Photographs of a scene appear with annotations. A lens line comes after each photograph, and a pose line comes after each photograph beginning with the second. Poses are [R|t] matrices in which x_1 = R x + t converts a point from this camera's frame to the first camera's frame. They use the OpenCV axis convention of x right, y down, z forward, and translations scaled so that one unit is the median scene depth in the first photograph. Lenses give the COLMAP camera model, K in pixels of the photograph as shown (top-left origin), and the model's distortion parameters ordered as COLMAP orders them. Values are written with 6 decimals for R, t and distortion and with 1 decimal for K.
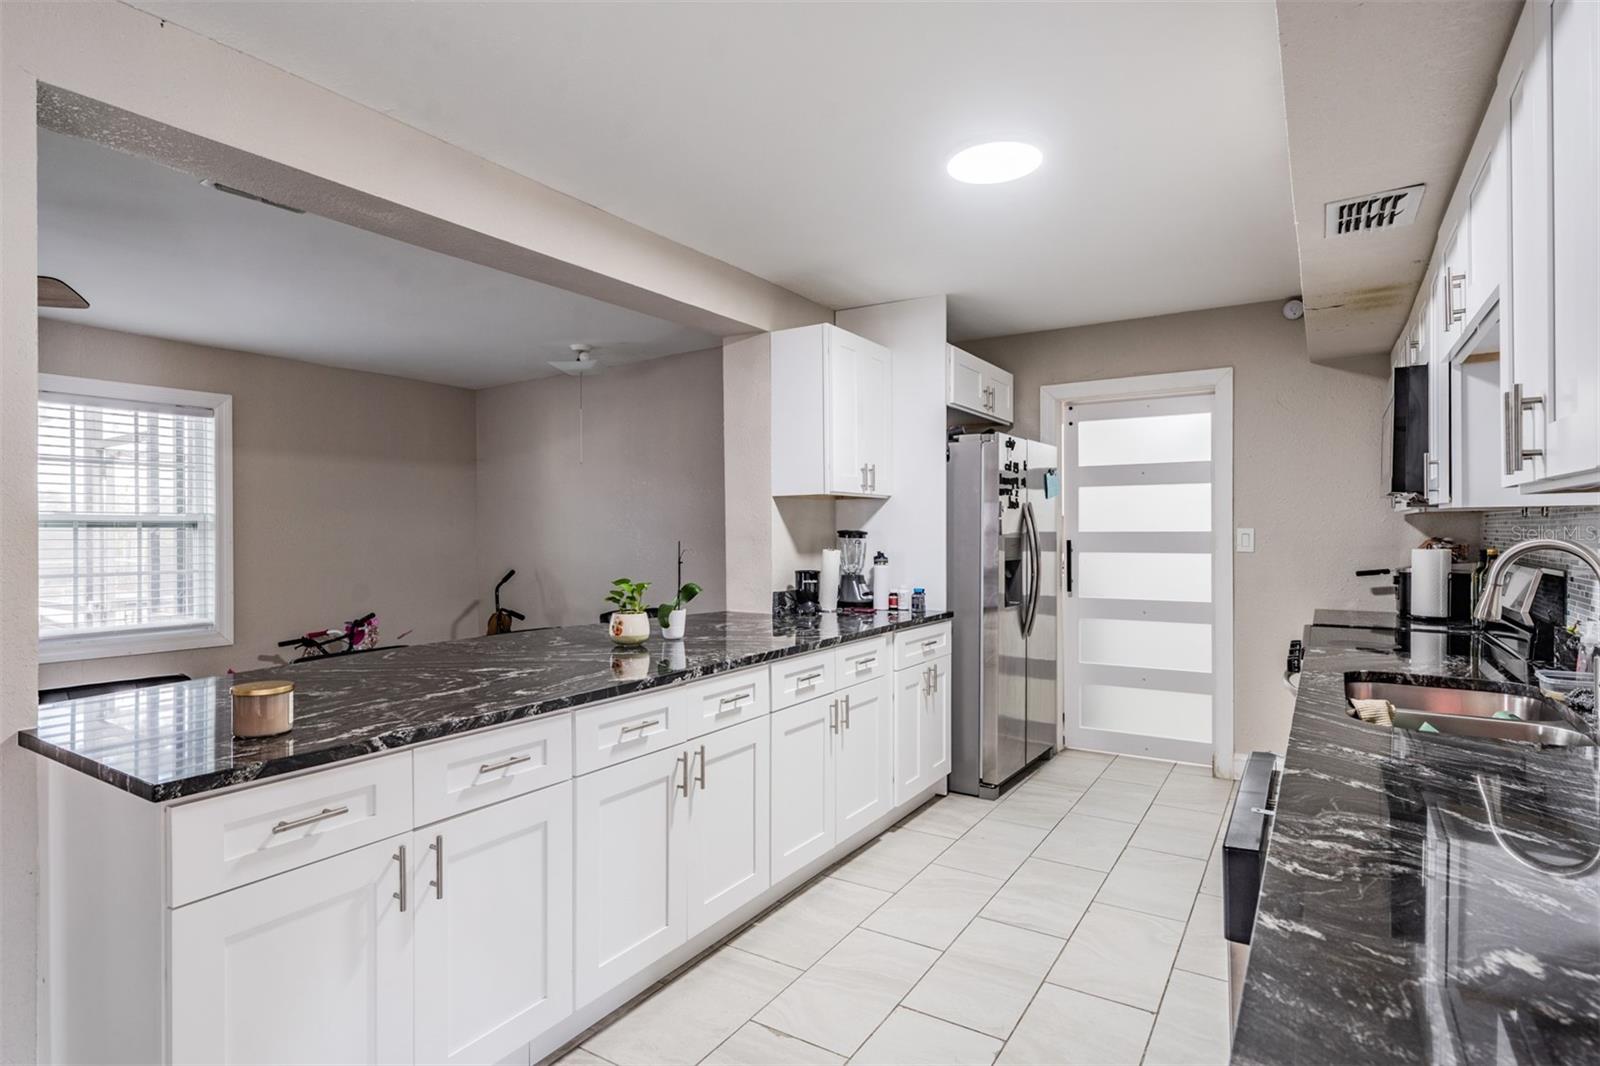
lens RADIAL K [[825.8, 0, 786.9], [0, 825.8, 529.4], [0, 0, 1]] dist [0.002088, 0.000706]
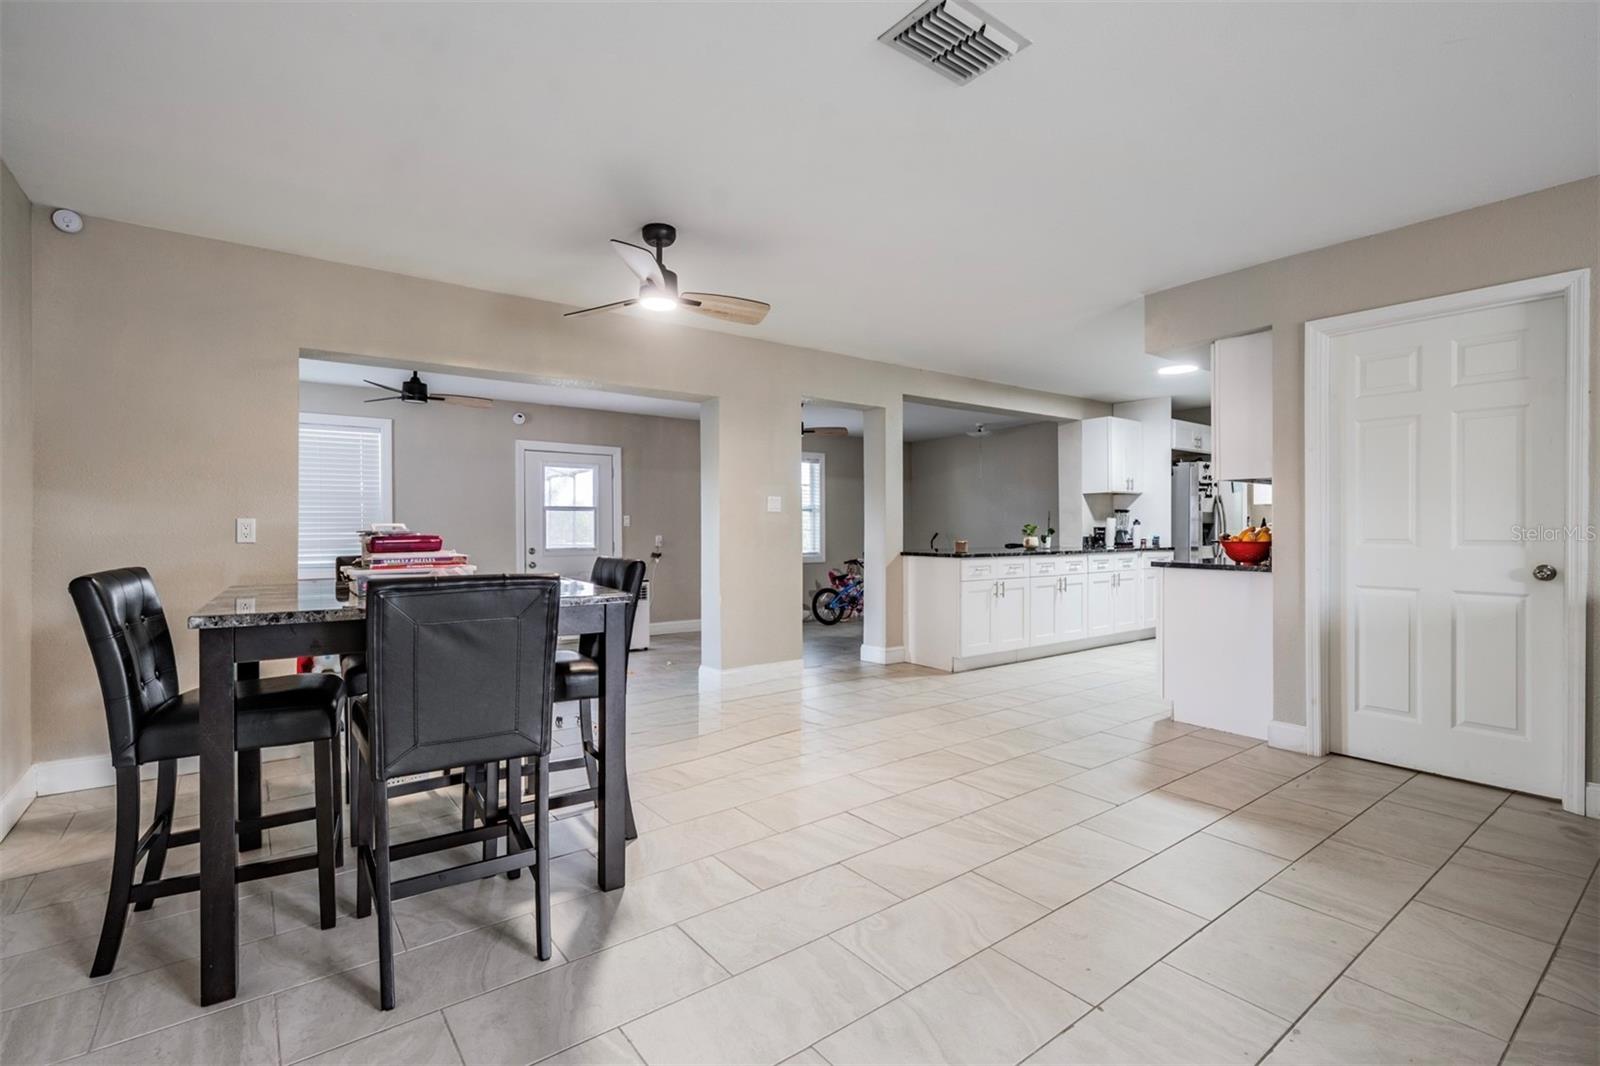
lens RADIAL K [[726.5, 0, 794.8], [0, 726.5, 526.1], [0, 0, 1]] dist [0.000756, -0.000071]
pose [[0.939490, 0.000527, -0.342577, -0.072512], [-0.001102, 0.999998, -0.001486, 0.049298], [0.342575, 0.001774, 0.939489, -1.064343]]
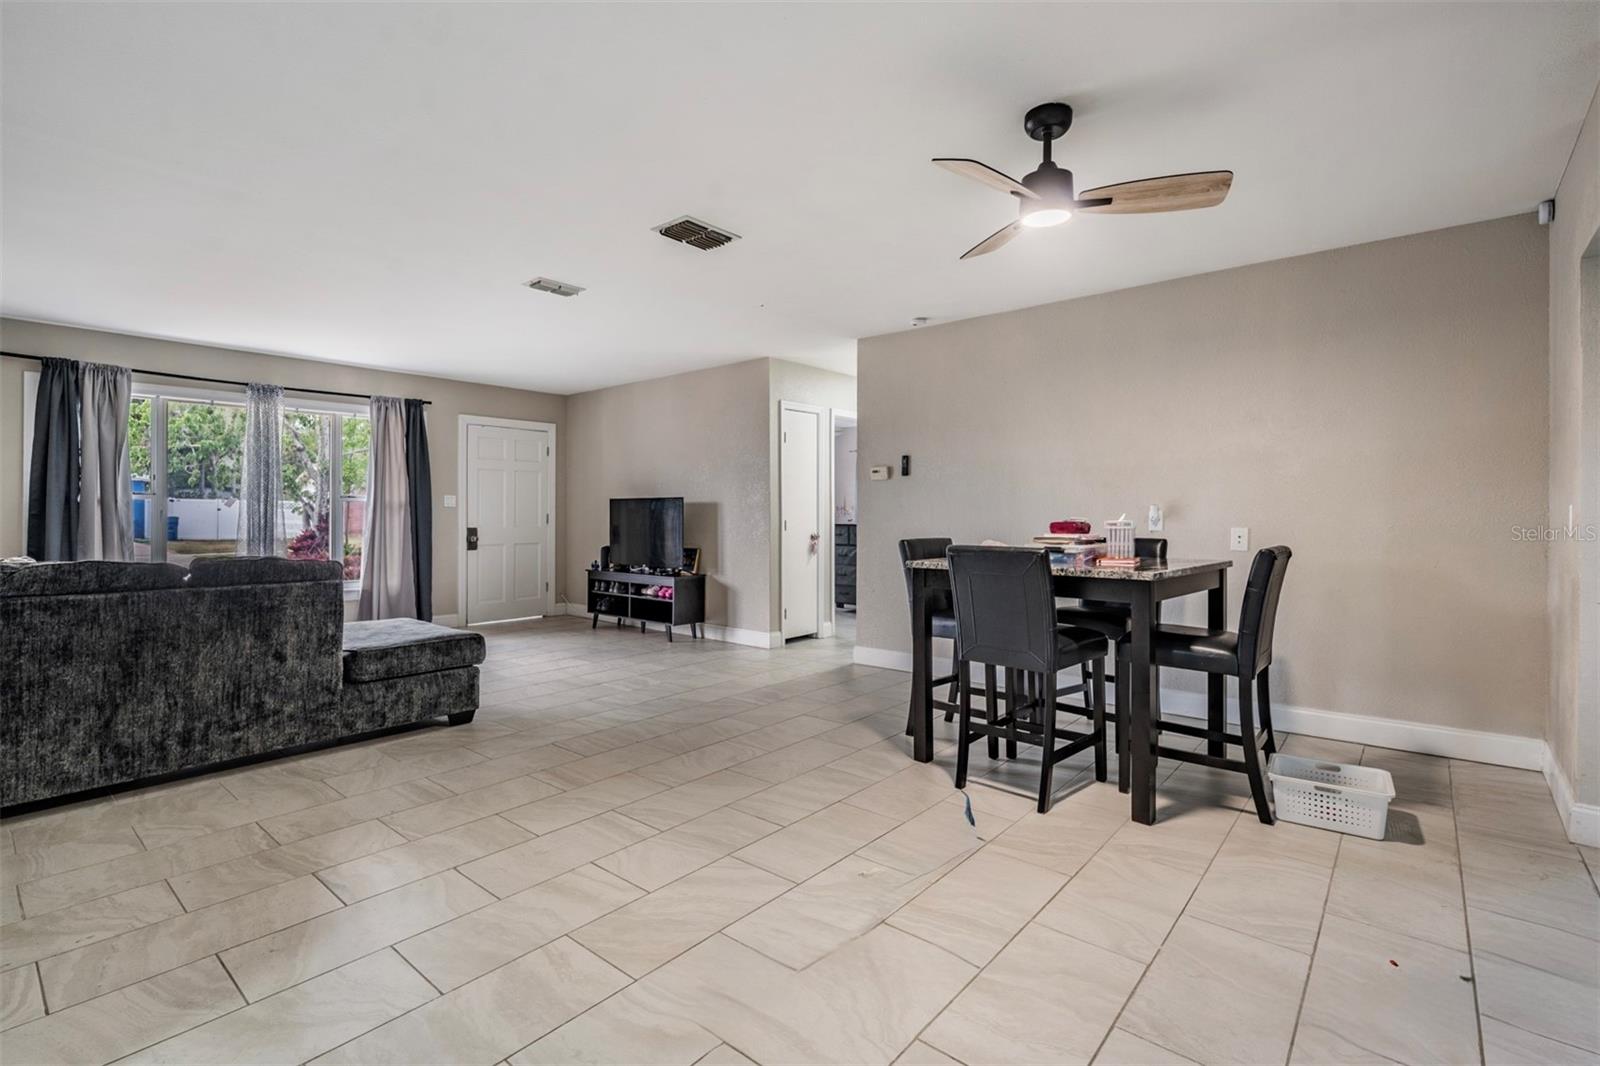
lens RADIAL K [[737.4, 0, 790.7], [0, 737.4, 510.4], [0, 0, 1]] dist [-0.000185, -0.000229]
pose [[-0.990619, 0.002399, 0.136629, -0.362674], [0.001869, 0.999990, -0.004002, 0.044511], [-0.136637, -0.003709, -0.990614, 0.265719]]
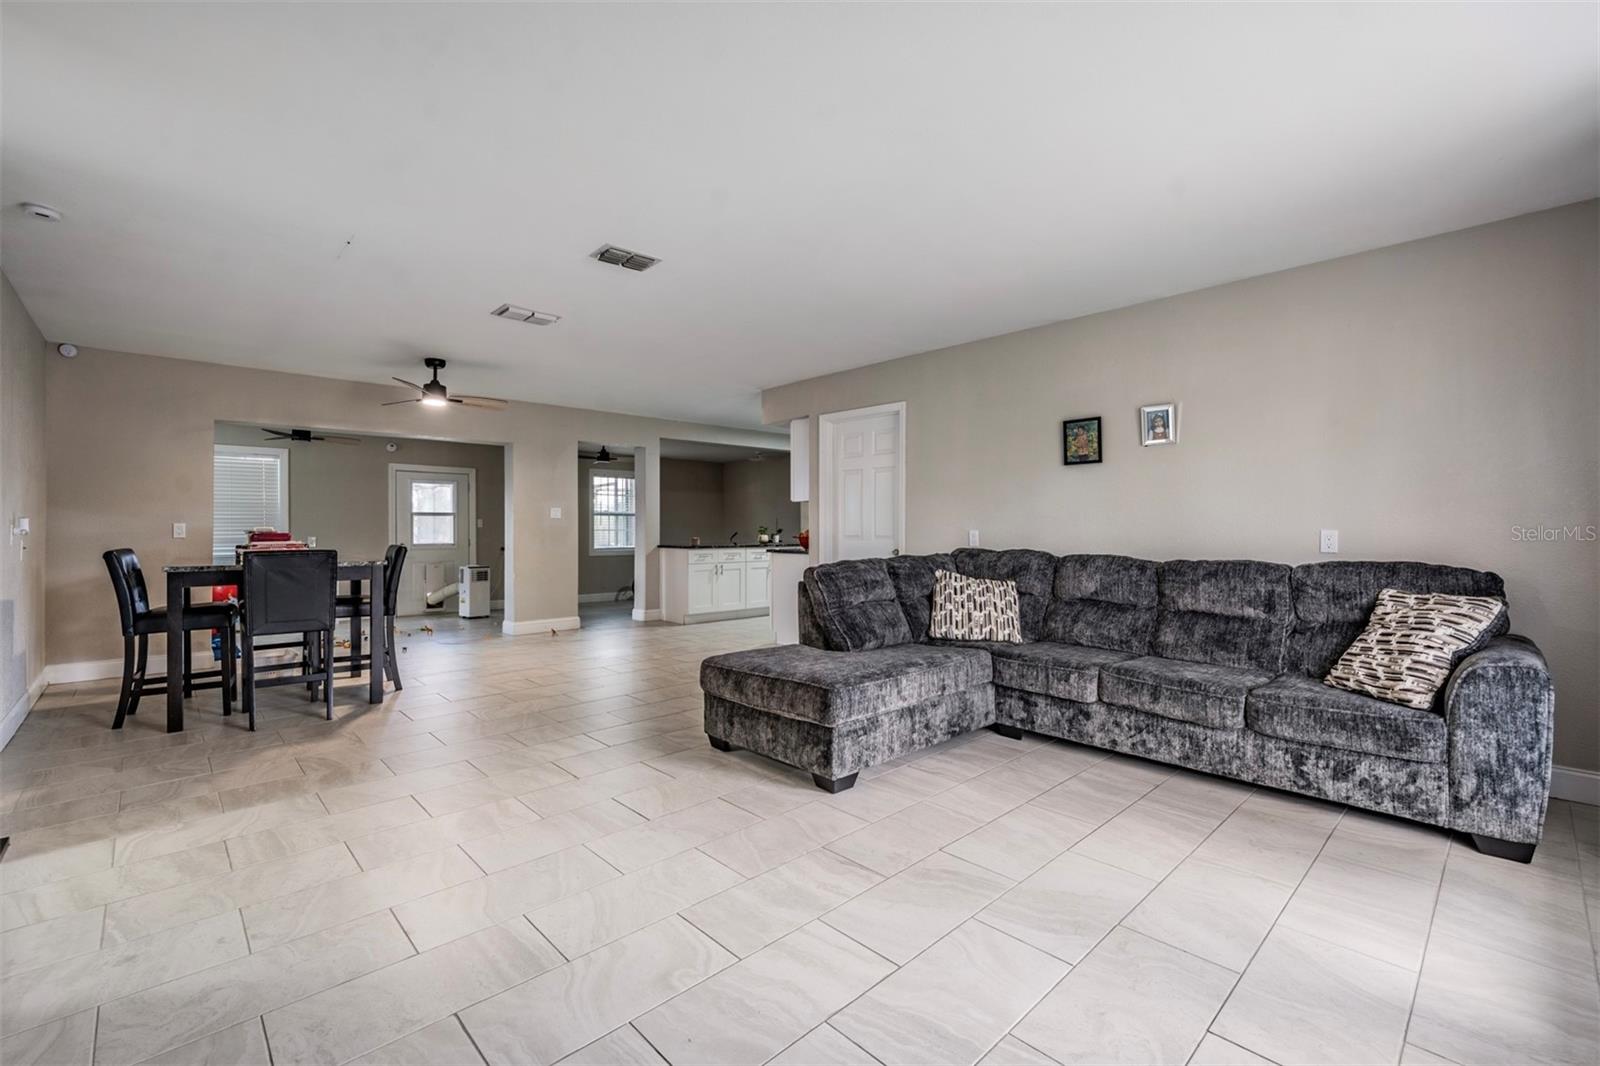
lens RADIAL K [[679.0, 0, 792.8], [0, 679.0, 523.9], [0, 0, 1]] dist [0.000490, -0.000236]
pose [[0.970375, 0.000371, -0.241603, 0.511413], [-0.001590, 0.999987, -0.004852, 0.045238], [0.241598, 0.005093, 0.970363, -1.479945]]
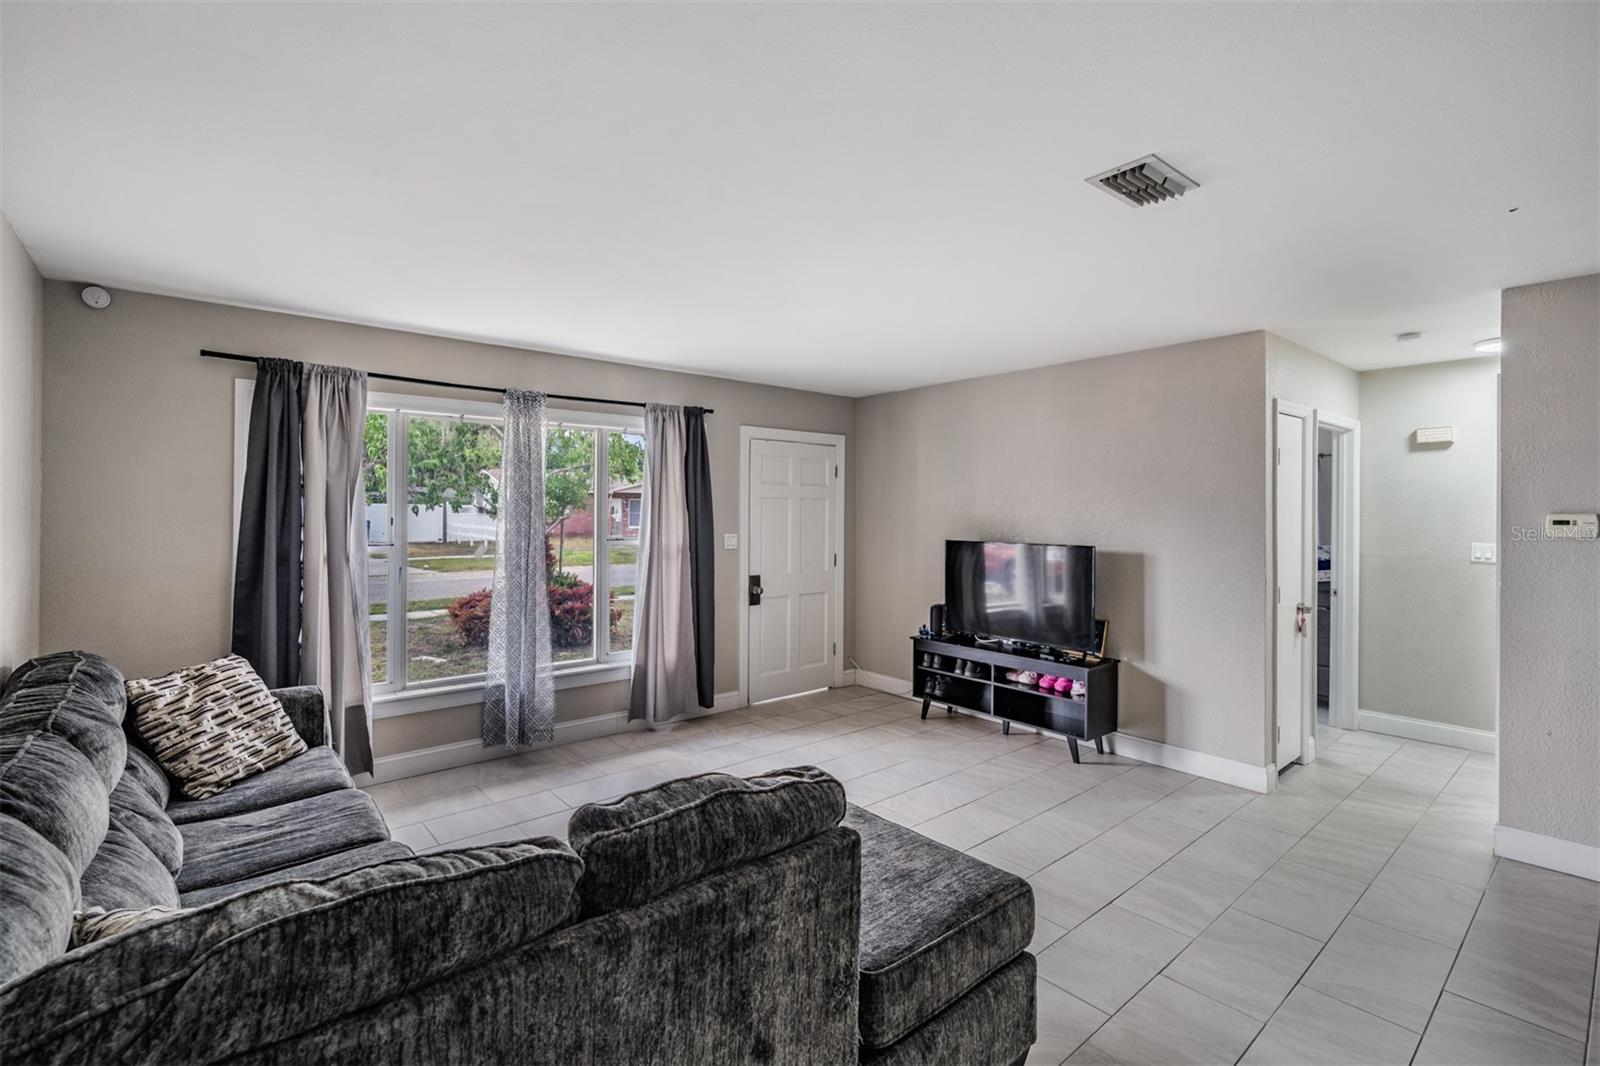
lens RADIAL K [[728.2, 0, 797.2], [0, 728.2, 506.3], [0, 0, 1]] dist [0.000223, -0.000480]
pose [[-0.957826, -0.000274, 0.287349, 0.204667], [-0.002496, 0.999970, -0.007365, -0.041506], [-0.287338, -0.007771, -0.957798, -0.156883]]
